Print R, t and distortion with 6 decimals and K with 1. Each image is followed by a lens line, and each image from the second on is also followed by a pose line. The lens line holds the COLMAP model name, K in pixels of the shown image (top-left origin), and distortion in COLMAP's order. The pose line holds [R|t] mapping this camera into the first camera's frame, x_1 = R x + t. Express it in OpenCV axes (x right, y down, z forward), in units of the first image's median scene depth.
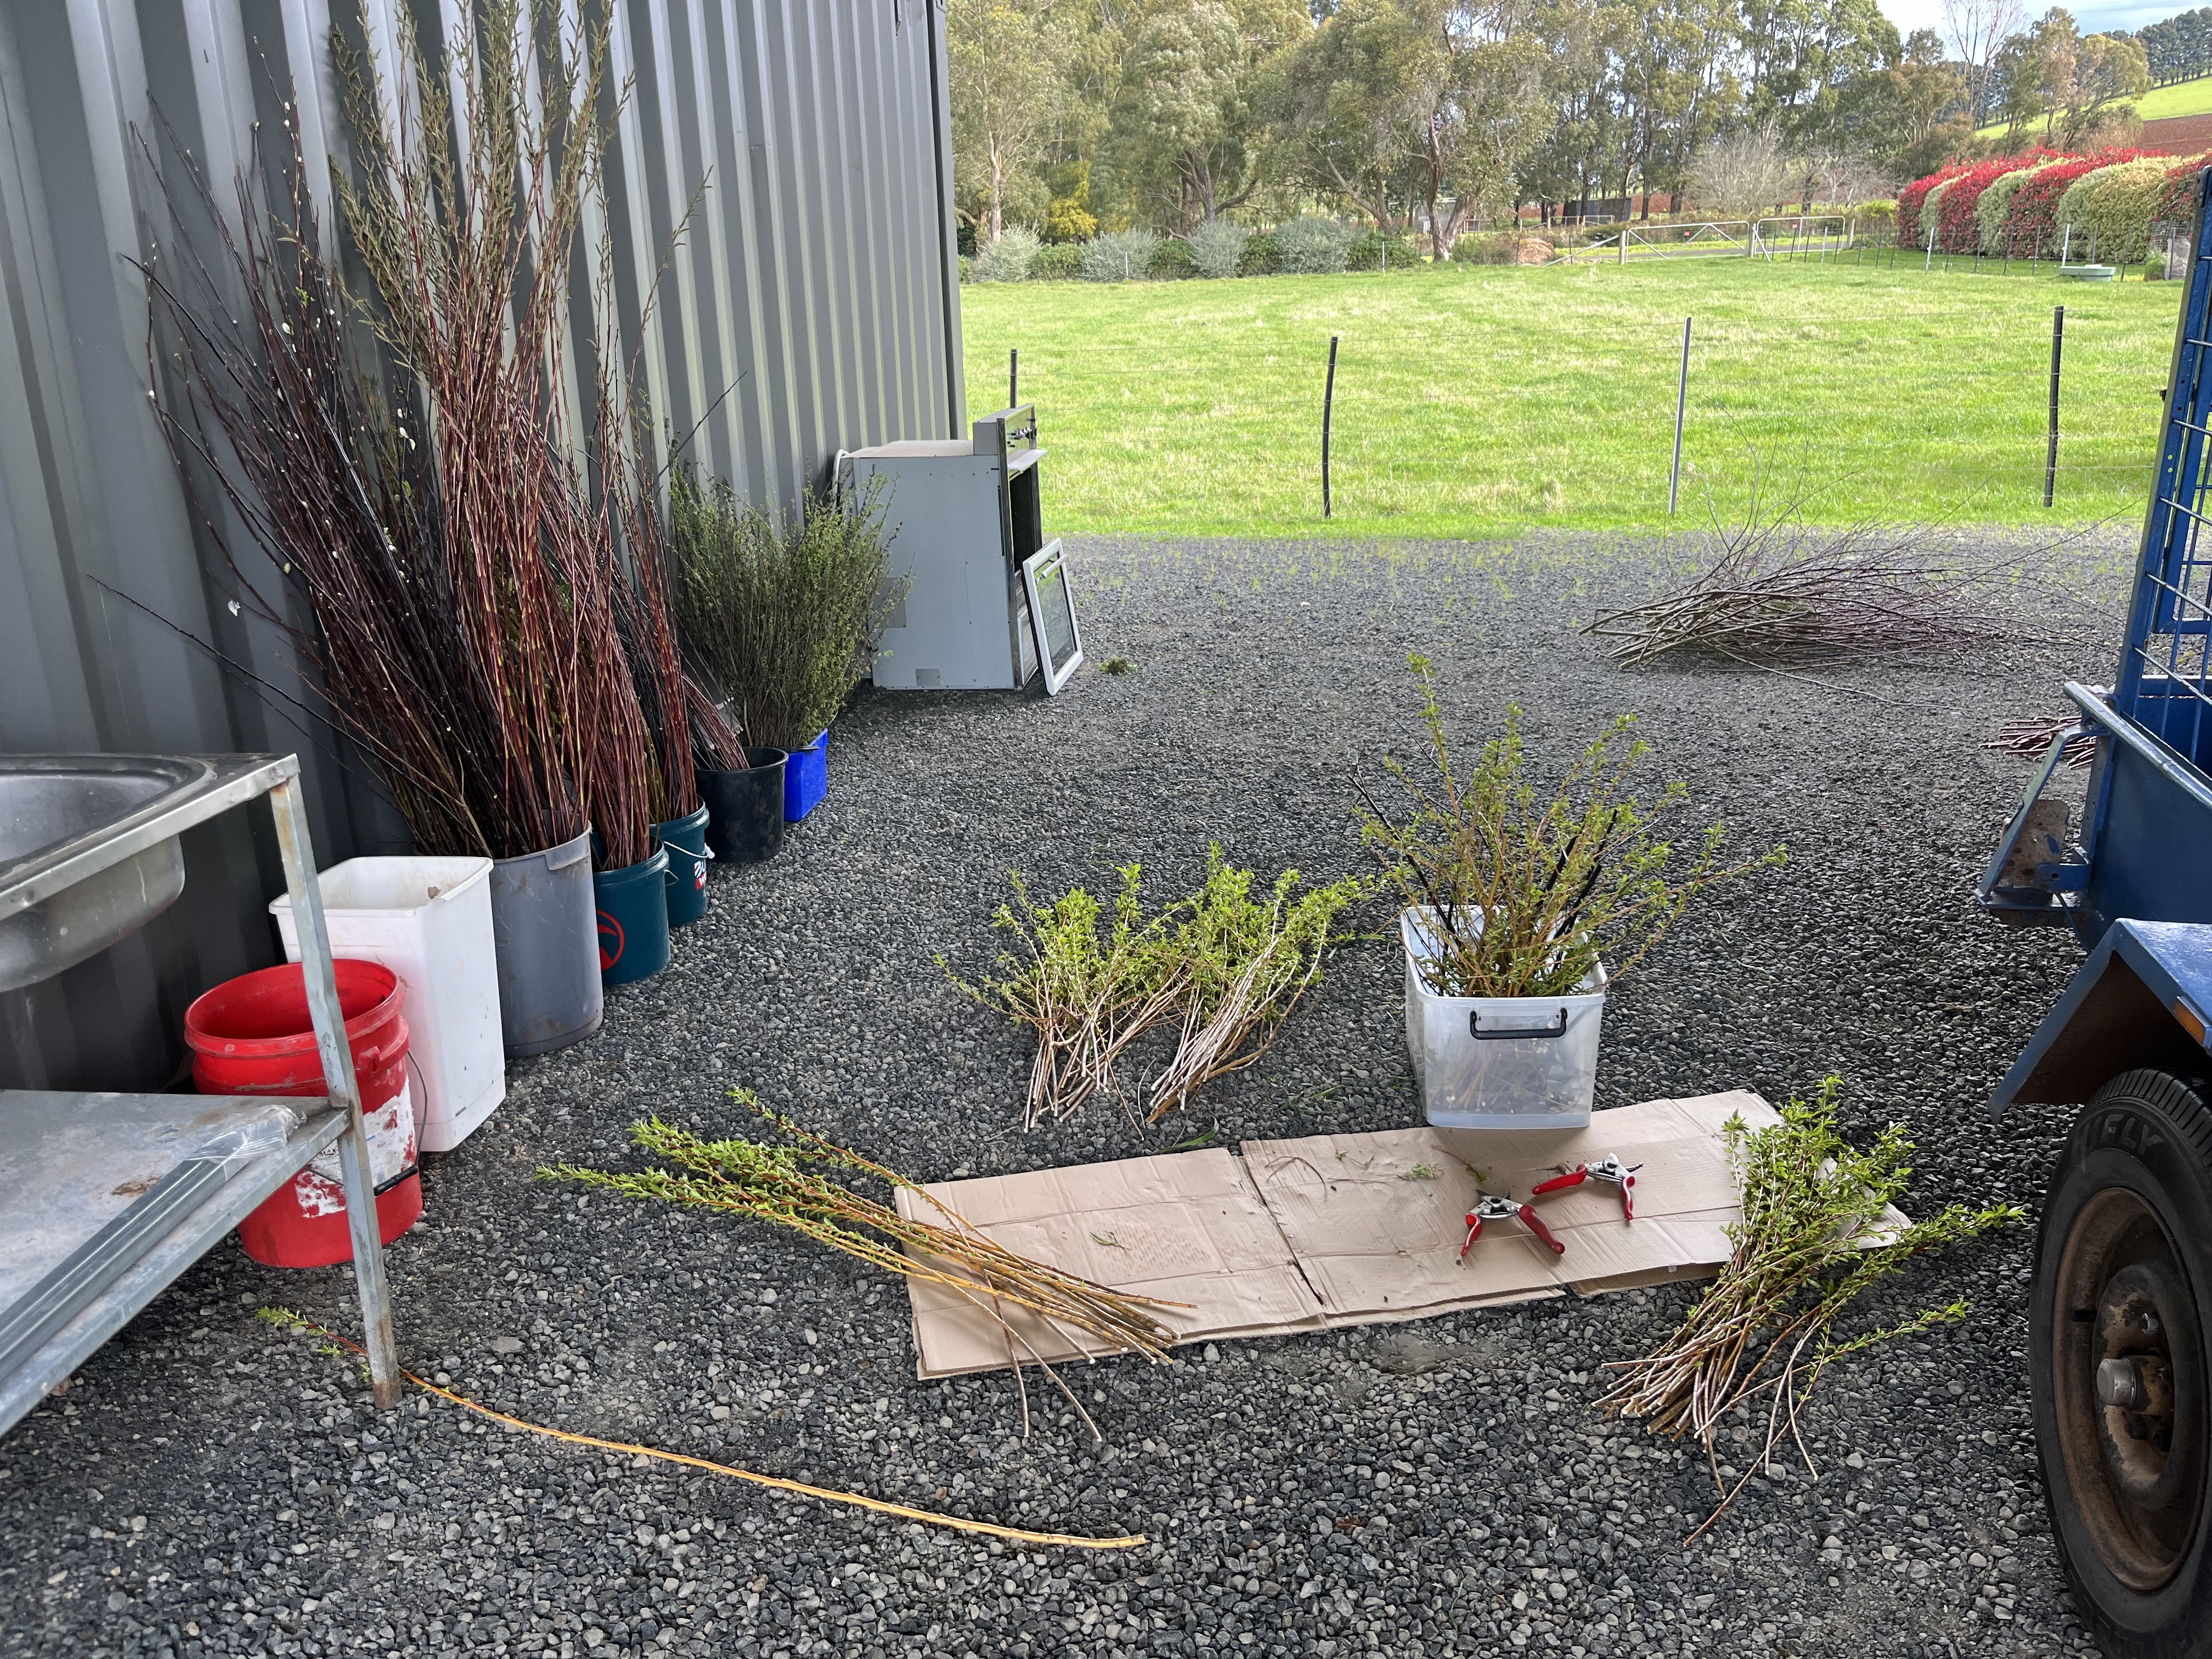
lens RADIAL K [[1690.9, 0, 1109.8], [0, 1690.9, 827.8], [0, 0, 1]] dist [0.011872, 0.001130]
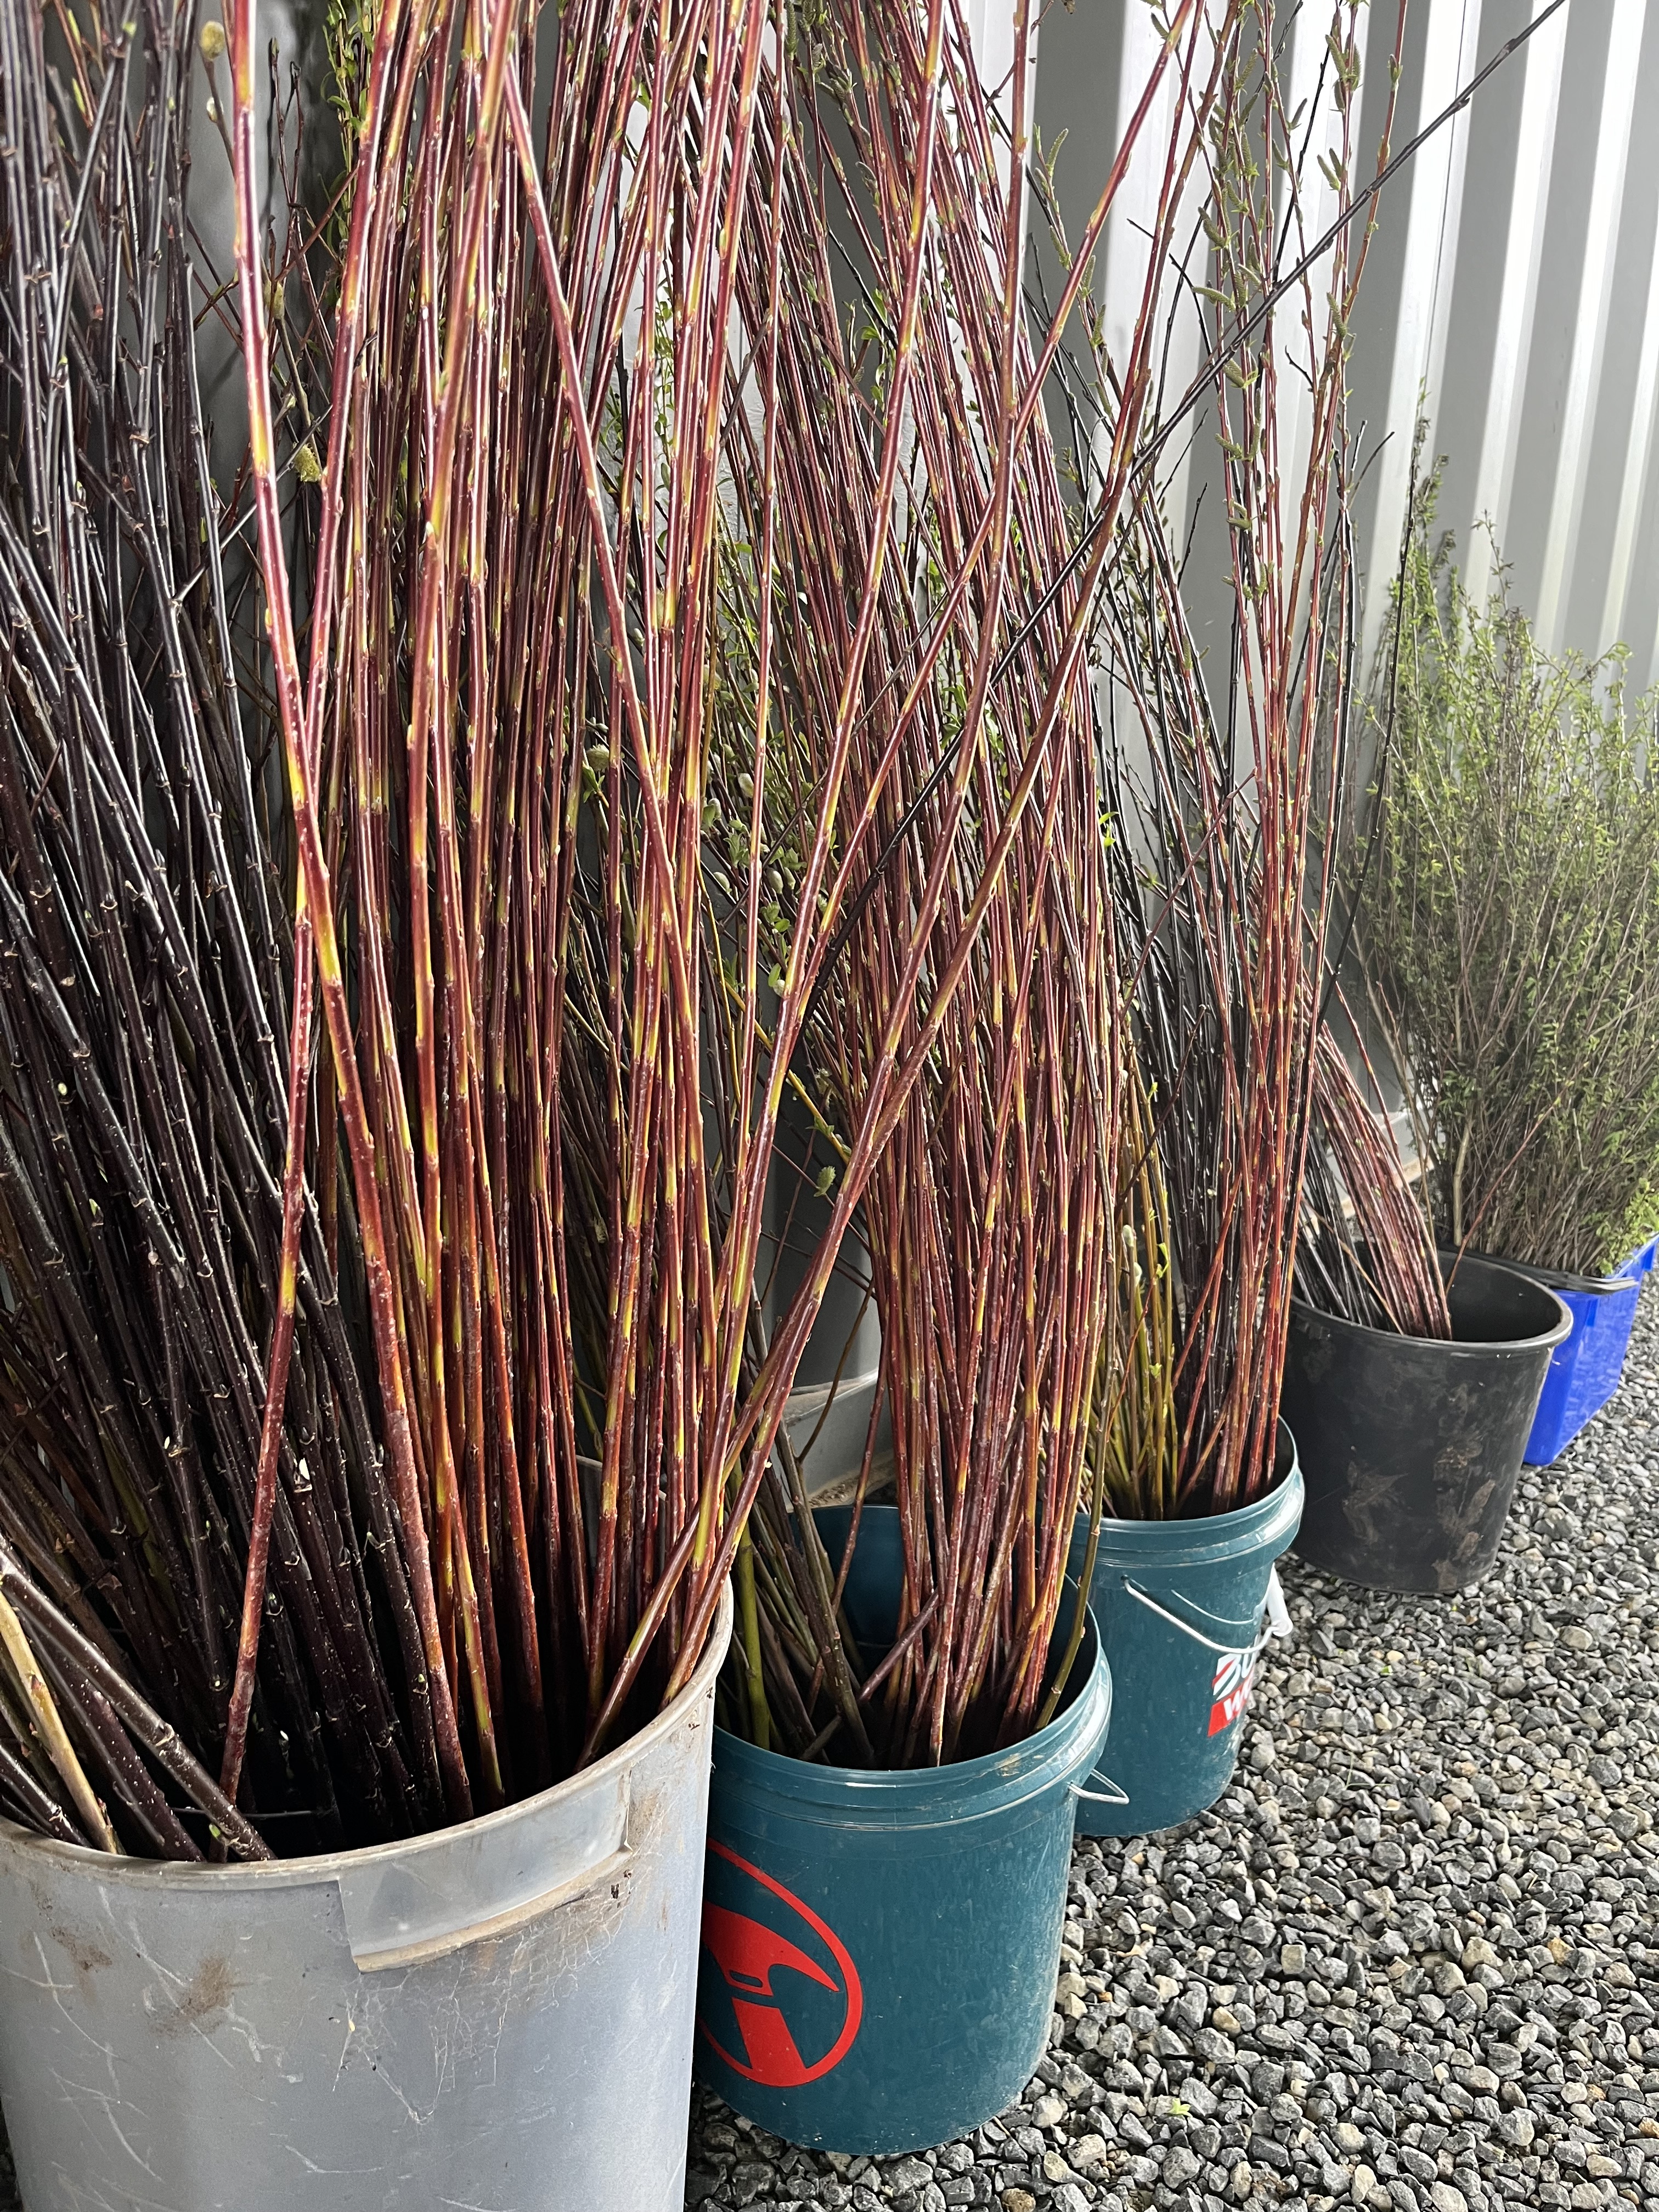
lens RADIAL K [[1690.9, 0, 832.7], [0, 1690.9, 1105.4], [0, 0, 1]] dist [0.011872, 0.001130]
pose [[0.848526, 0.198525, -0.490502, -0.169463], [-0.217010, 0.975972, 0.019605, -0.063103], [0.482609, 0.089808, 0.871219, 0.671014]]
